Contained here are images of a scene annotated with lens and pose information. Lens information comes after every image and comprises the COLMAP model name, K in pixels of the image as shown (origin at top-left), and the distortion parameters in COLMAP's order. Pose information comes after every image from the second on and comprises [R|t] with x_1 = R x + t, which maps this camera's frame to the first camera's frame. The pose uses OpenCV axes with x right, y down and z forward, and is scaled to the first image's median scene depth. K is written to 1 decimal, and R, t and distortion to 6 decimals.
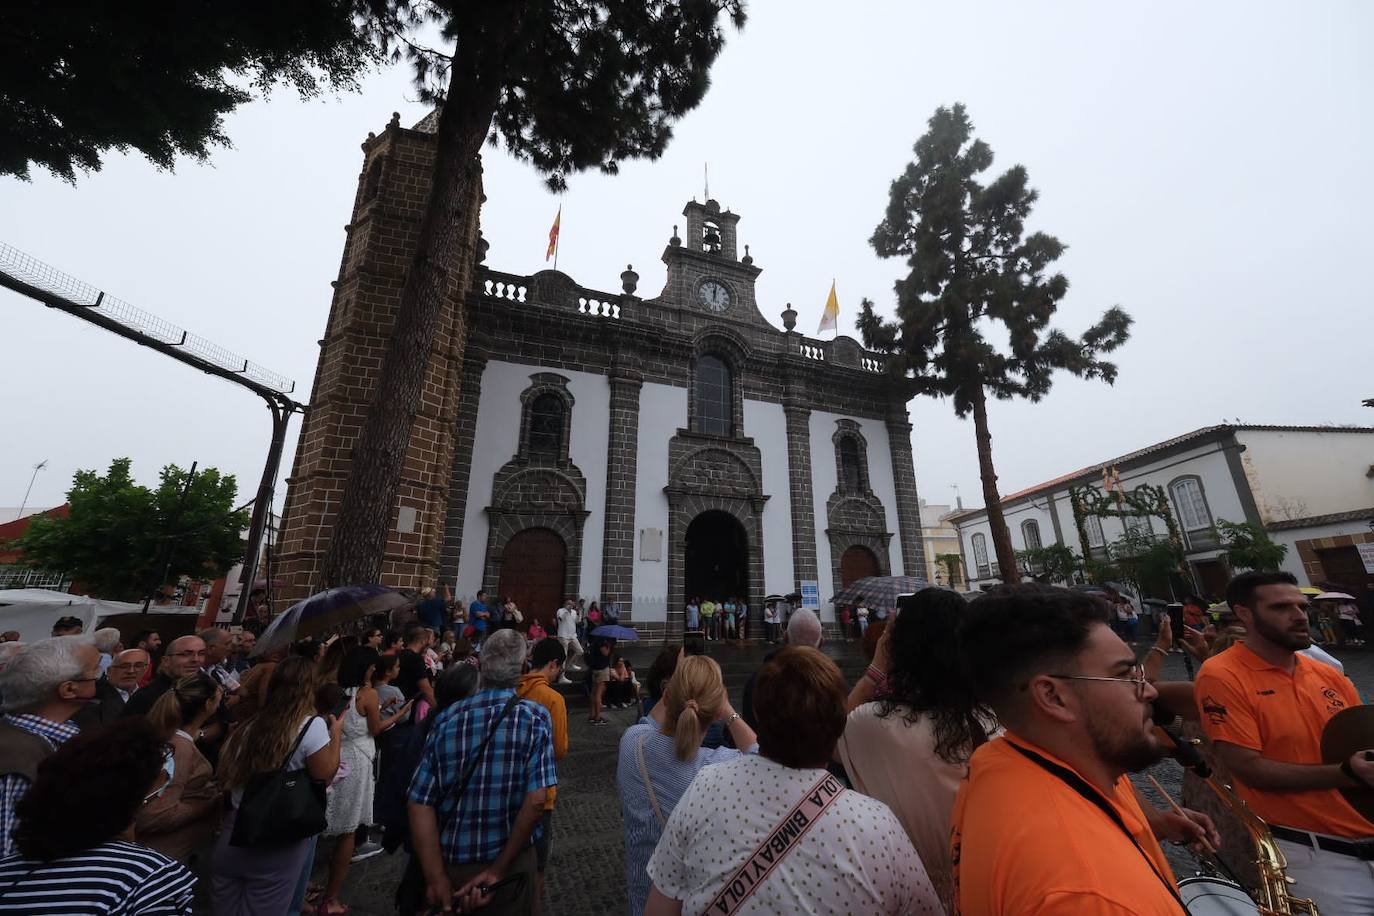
lens RADIAL K [[524.0, 0, 689.3], [0, 524.0, 459.6], [0, 0, 1]] dist [0.001171, 0.000265]
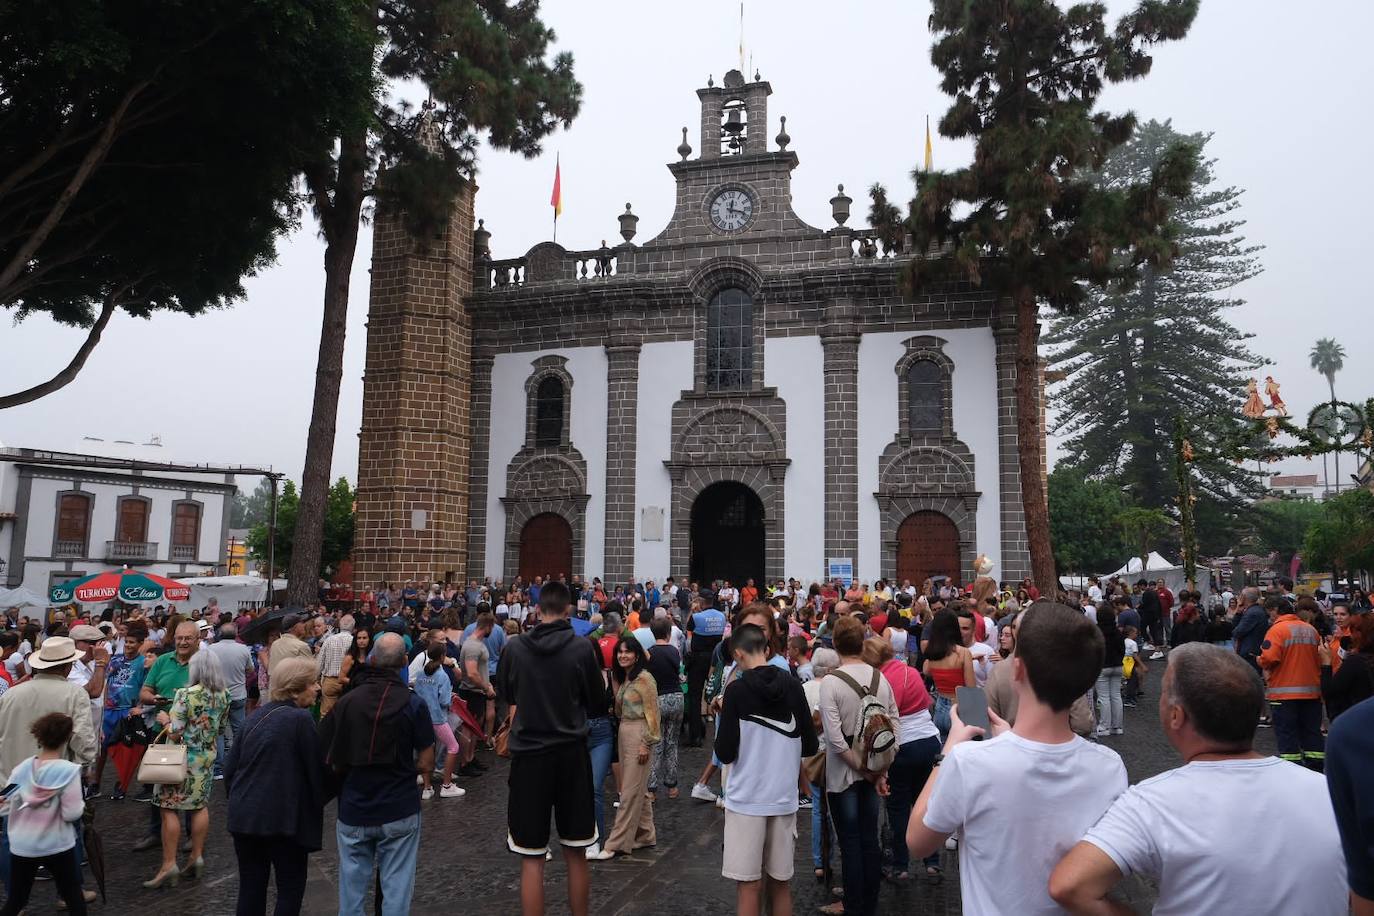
lens RADIAL K [[952.3, 0, 681.4], [0, 952.3, 449.5], [0, 0, 1]] dist [-0.011294, 0.009926]
pose [[0.807146, -0.067560, -0.586473, 0.915908], [0.158866, 0.981641, 0.105561, -0.133170], [0.568574, -0.178374, 0.803060, -0.308671]]
